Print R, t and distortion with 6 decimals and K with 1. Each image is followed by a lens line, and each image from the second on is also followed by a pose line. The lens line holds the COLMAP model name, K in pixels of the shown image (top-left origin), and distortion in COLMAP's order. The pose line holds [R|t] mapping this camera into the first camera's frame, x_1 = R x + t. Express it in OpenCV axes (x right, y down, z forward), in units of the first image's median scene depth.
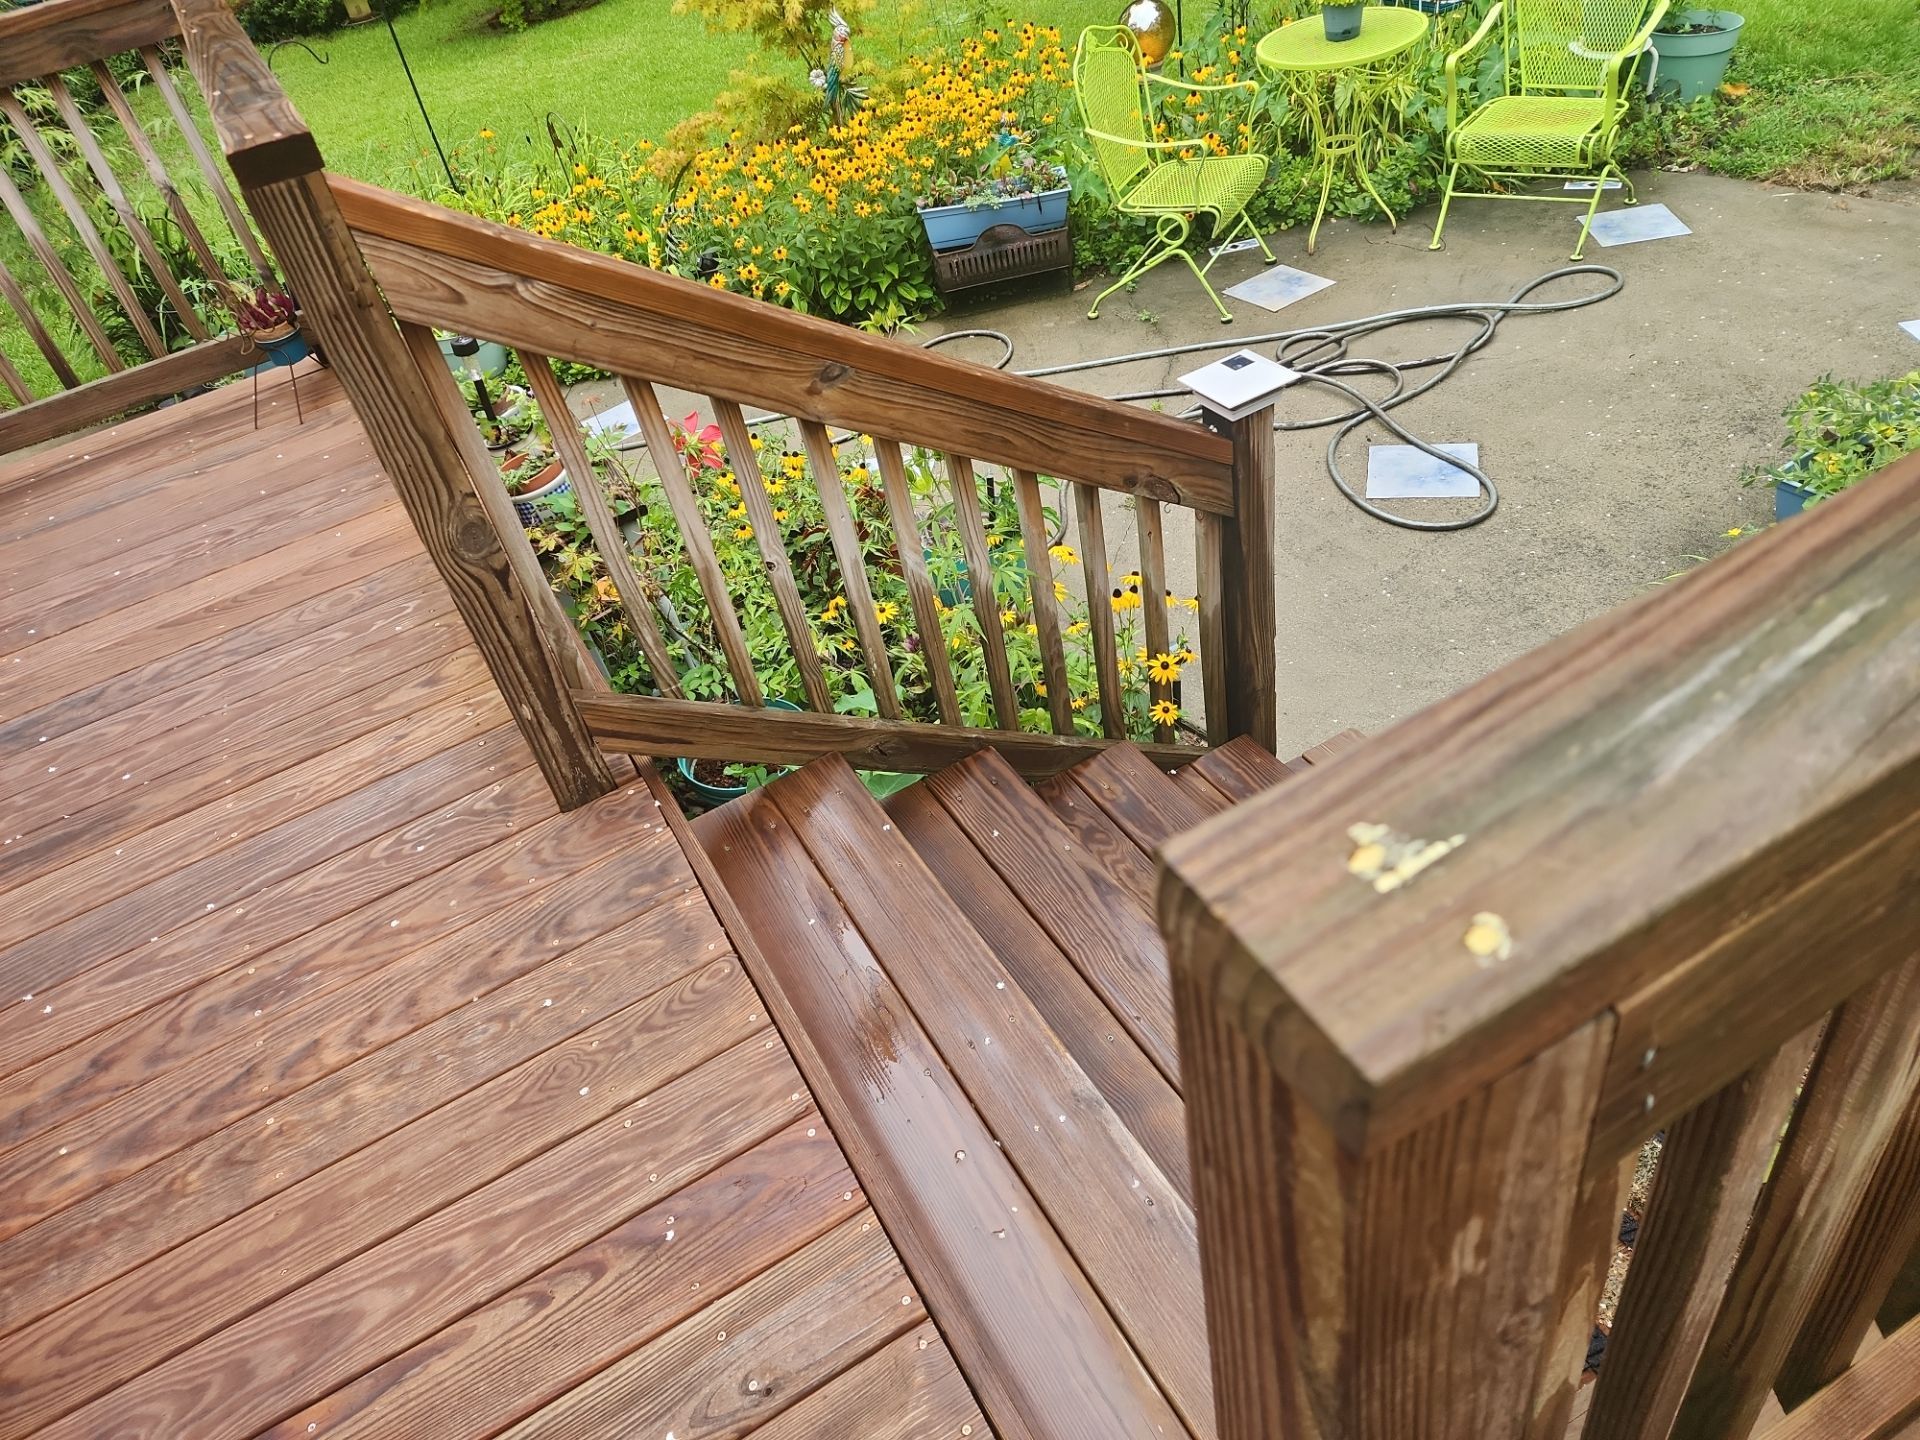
lens RADIAL K [[1320.7, 0, 960.0], [0, 1320.7, 720.0], [0, 0, 1]] dist [0.071261, -0.070526]
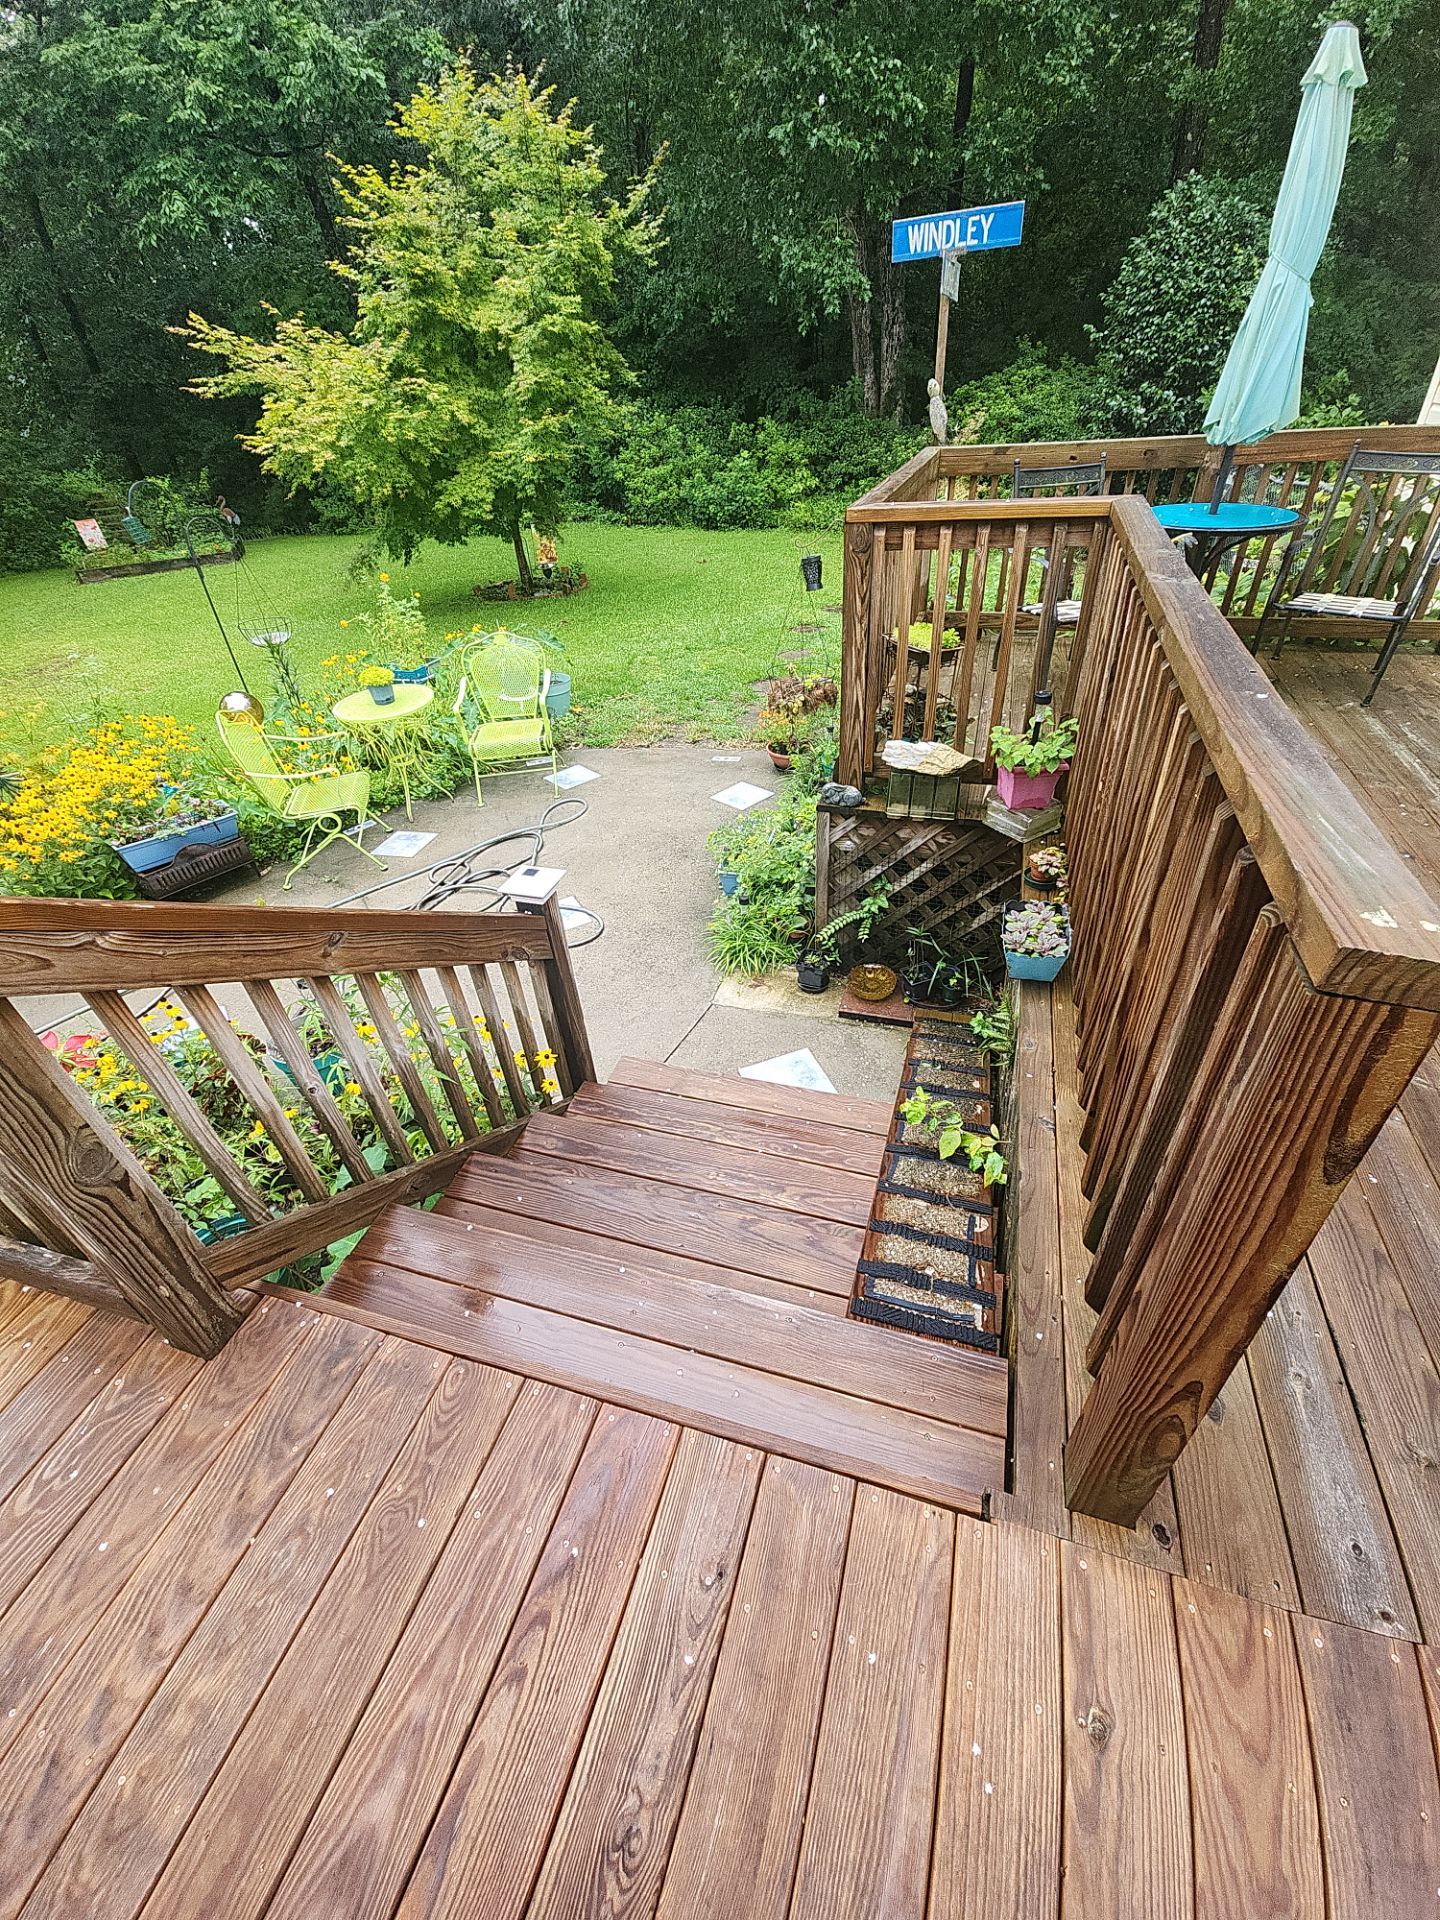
lens RADIAL K [[803.3, 0, 720.0], [0, 803.3, 960.0], [0, 0, 1]] dist [0.002491, -0.005971]
pose [[0.697651, -0.303010, 0.649206, -0.183649], [0.400374, 0.916348, -0.002555, -0.038177], [-0.594125, 0.261708, 0.760608, 0.060760]]
